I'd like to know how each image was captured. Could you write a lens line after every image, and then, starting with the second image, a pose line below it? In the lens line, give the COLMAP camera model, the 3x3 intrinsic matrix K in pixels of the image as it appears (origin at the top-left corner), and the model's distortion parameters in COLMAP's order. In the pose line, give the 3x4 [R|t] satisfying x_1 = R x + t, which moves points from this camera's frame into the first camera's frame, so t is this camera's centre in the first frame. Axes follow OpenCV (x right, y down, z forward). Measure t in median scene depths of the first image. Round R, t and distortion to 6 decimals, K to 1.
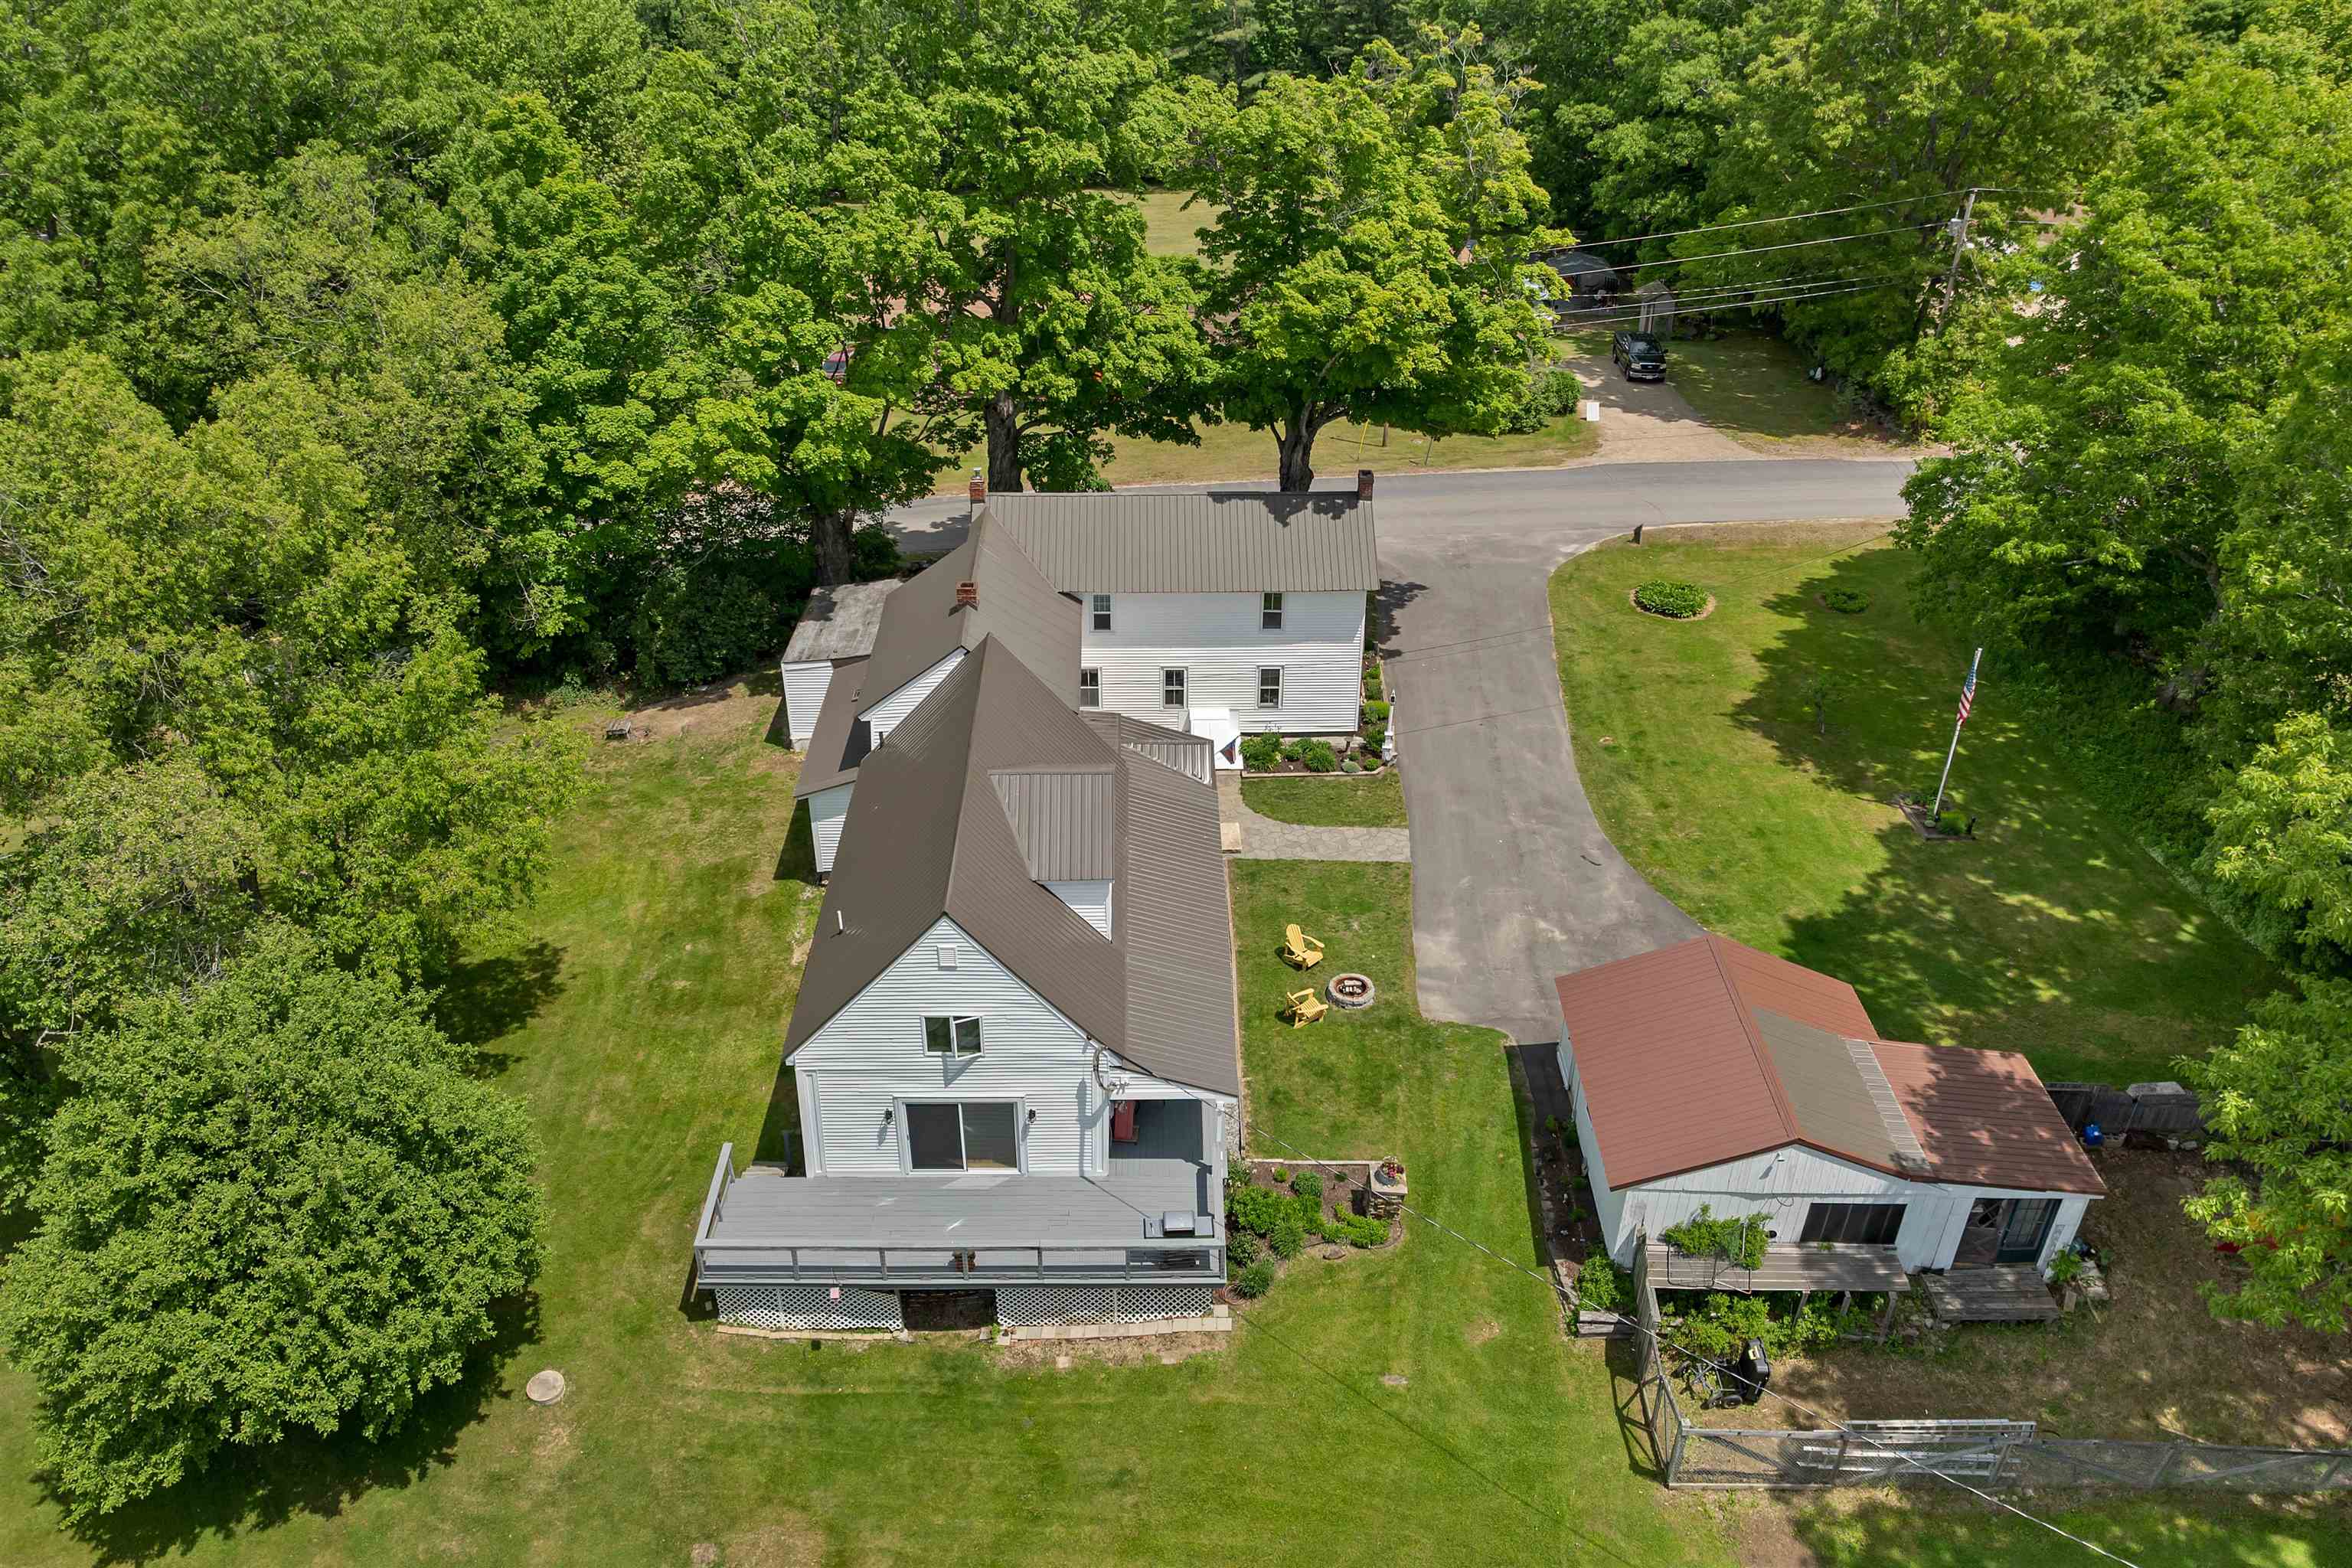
lens RADIAL K [[1690.3, 0, 1182.6], [0, 1690.3, 876.1], [0, 0, 1]] dist [-0.038077, -0.001629]
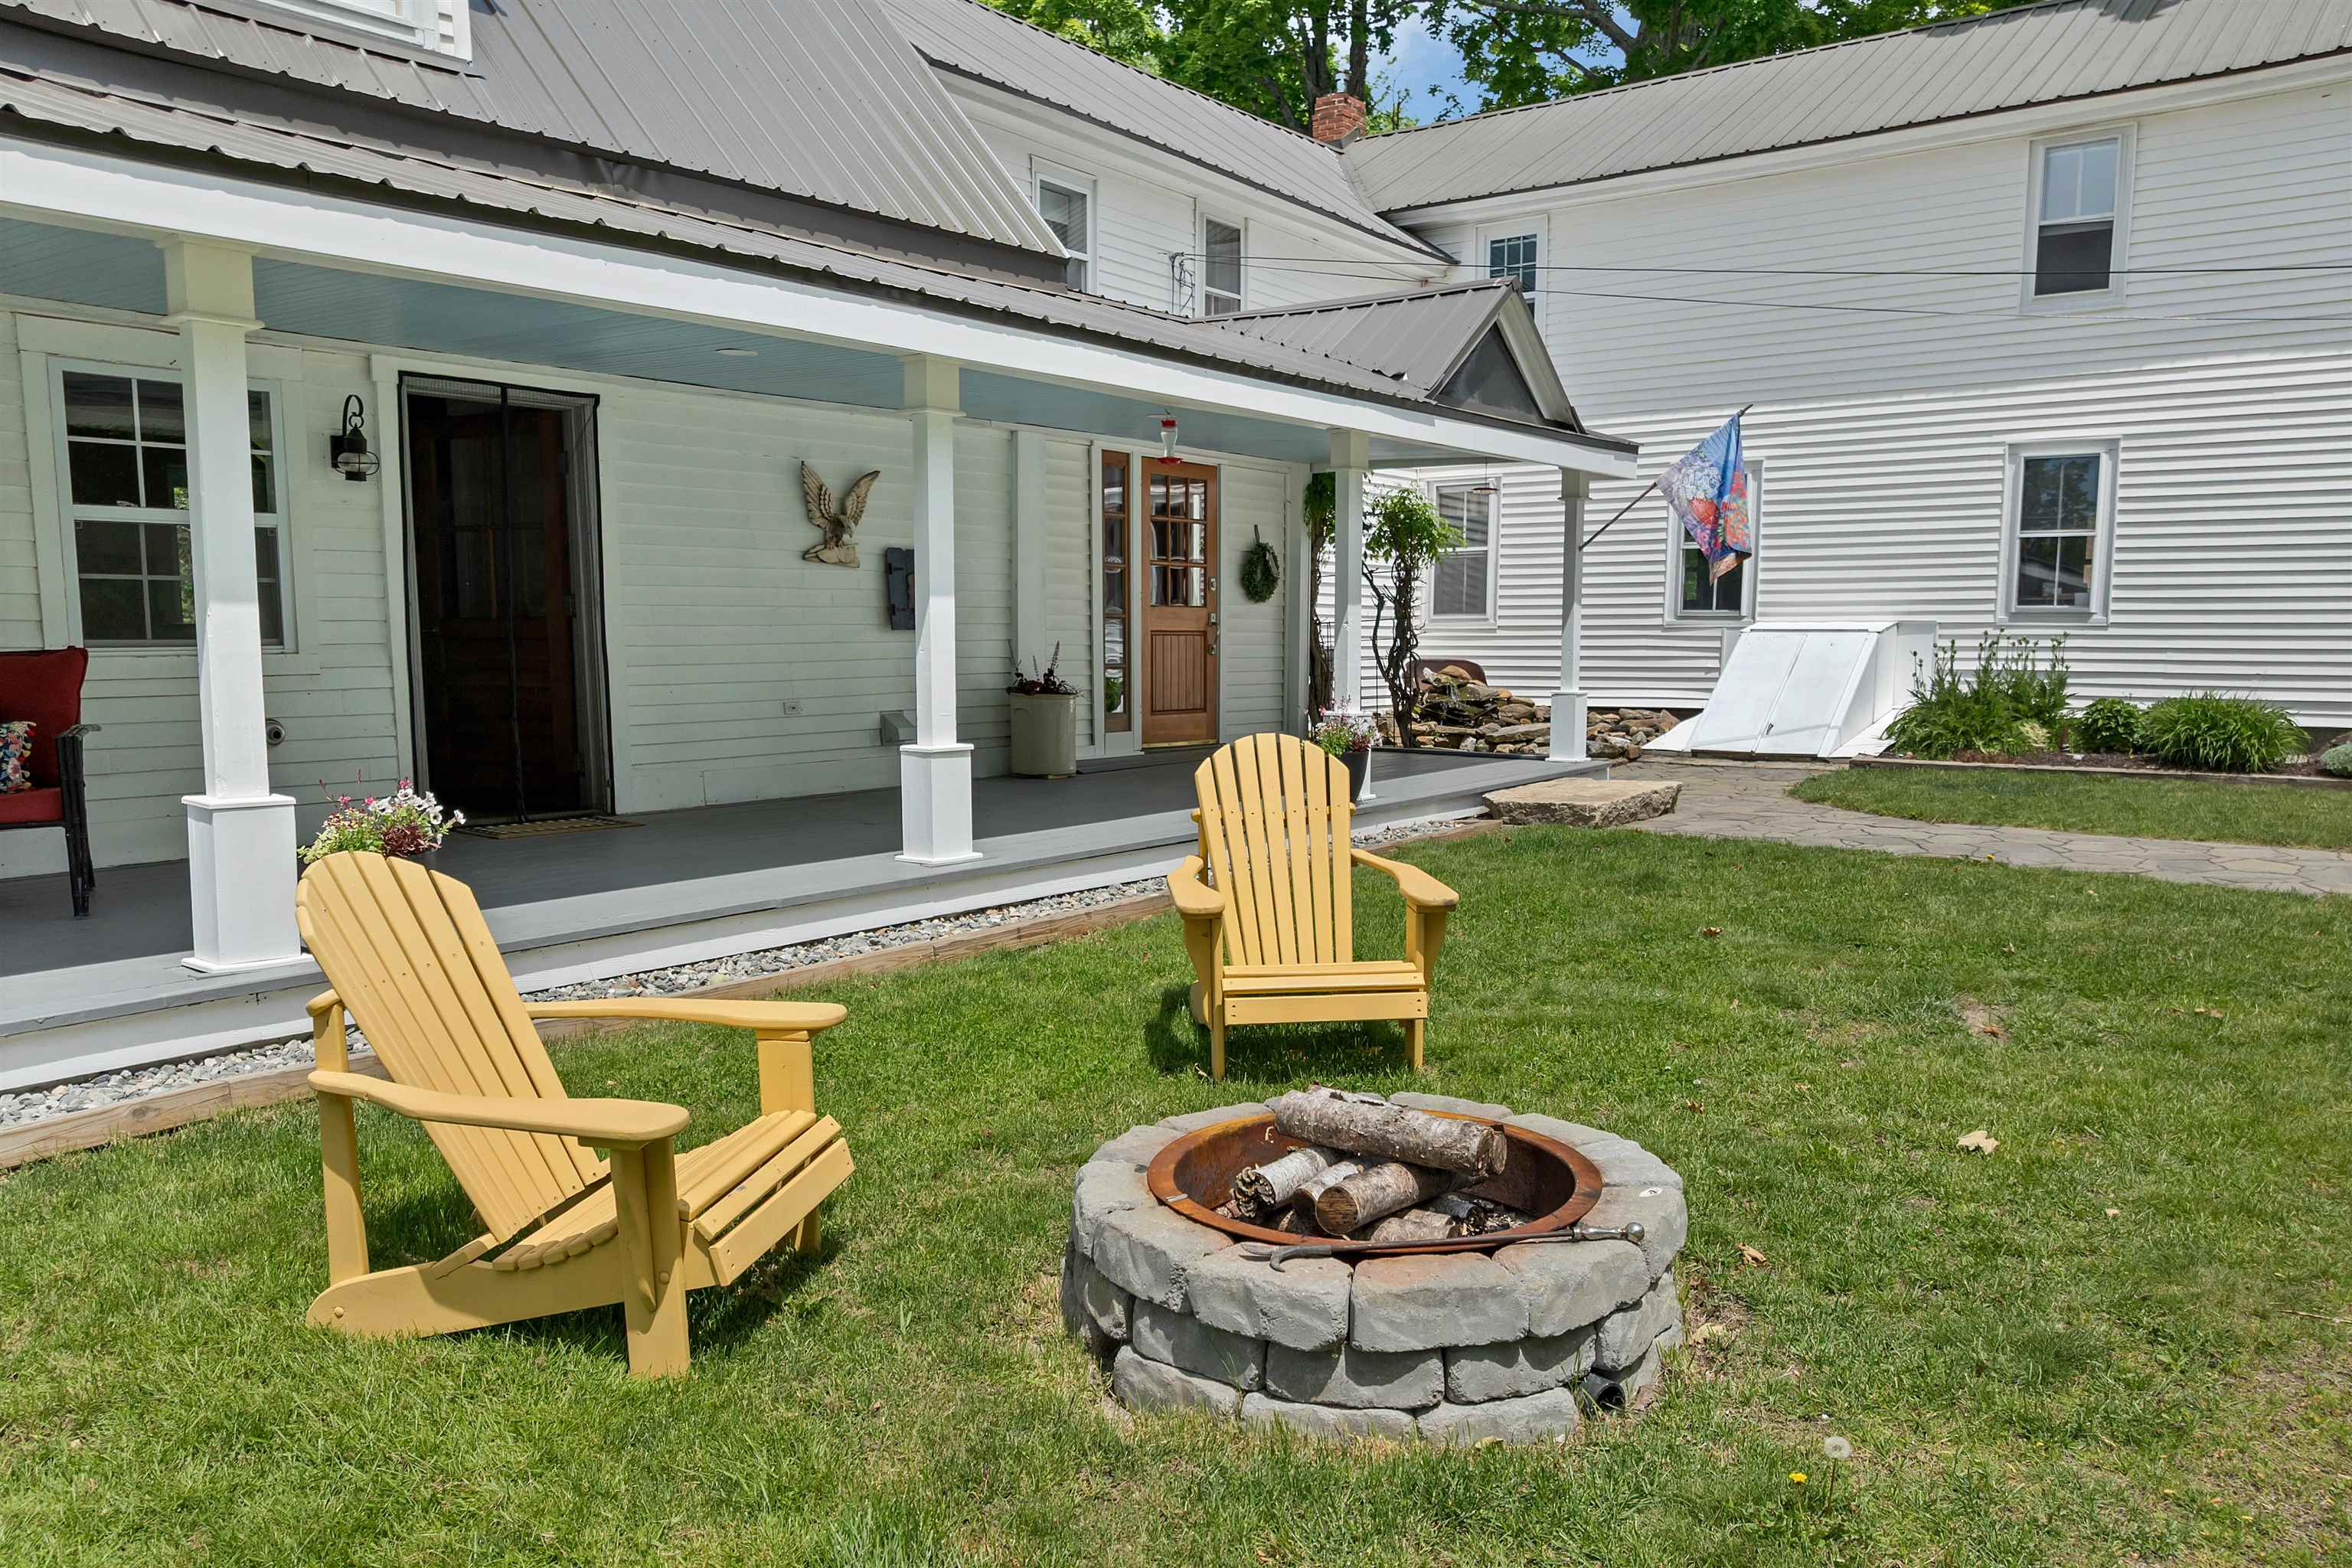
lens RADIAL K [[1690.3, 0, 1182.6], [0, 1690.3, 876.1], [0, 0, 1]] dist [-0.038077, -0.001629]
pose [[0.776567, 0.085517, -0.624204, 0.166438], [-0.343503, 0.888008, -0.305692, 0.095156], [0.528156, 0.451806, 0.718973, 1.110933]]
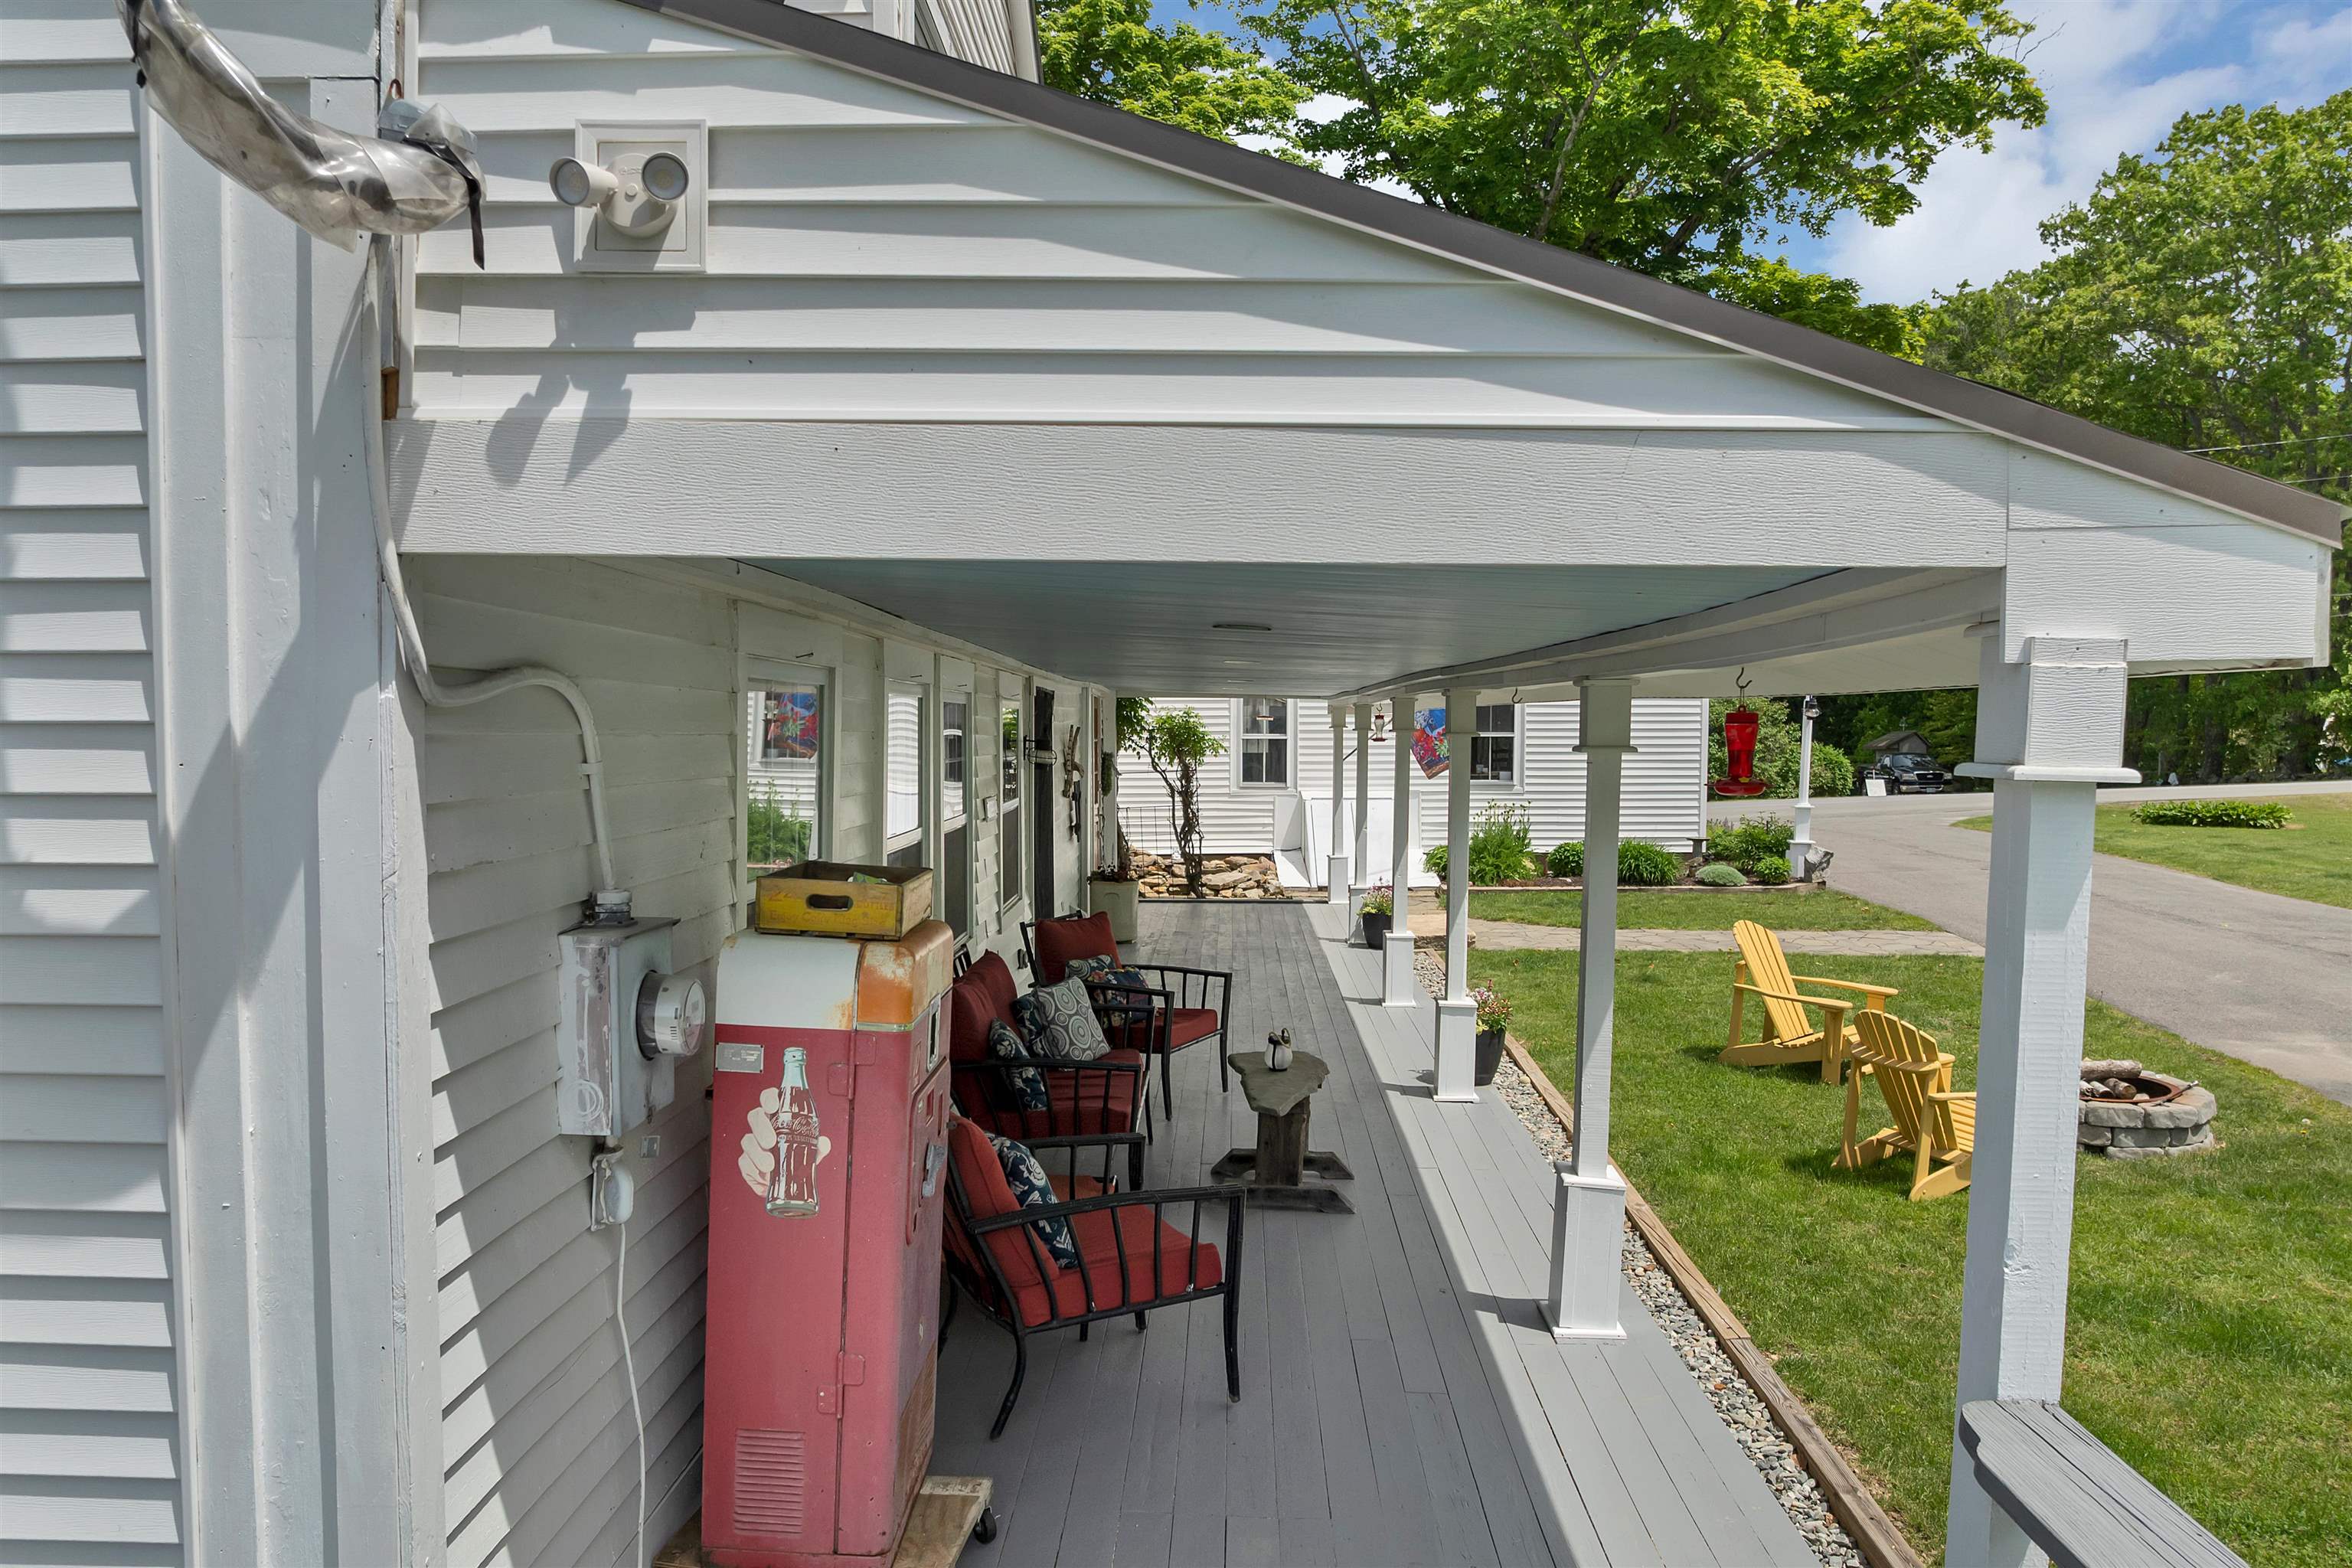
lens RADIAL K [[1690.3, 0, 1182.6], [0, 1690.3, 876.1], [0, 0, 1]] dist [-0.038077, -0.001629]
pose [[0.998936, -0.002231, -0.046059, -0.008223], [-0.019916, 0.879999, -0.474559, 0.174171], [0.041591, 0.474971, 0.879018, 0.942587]]
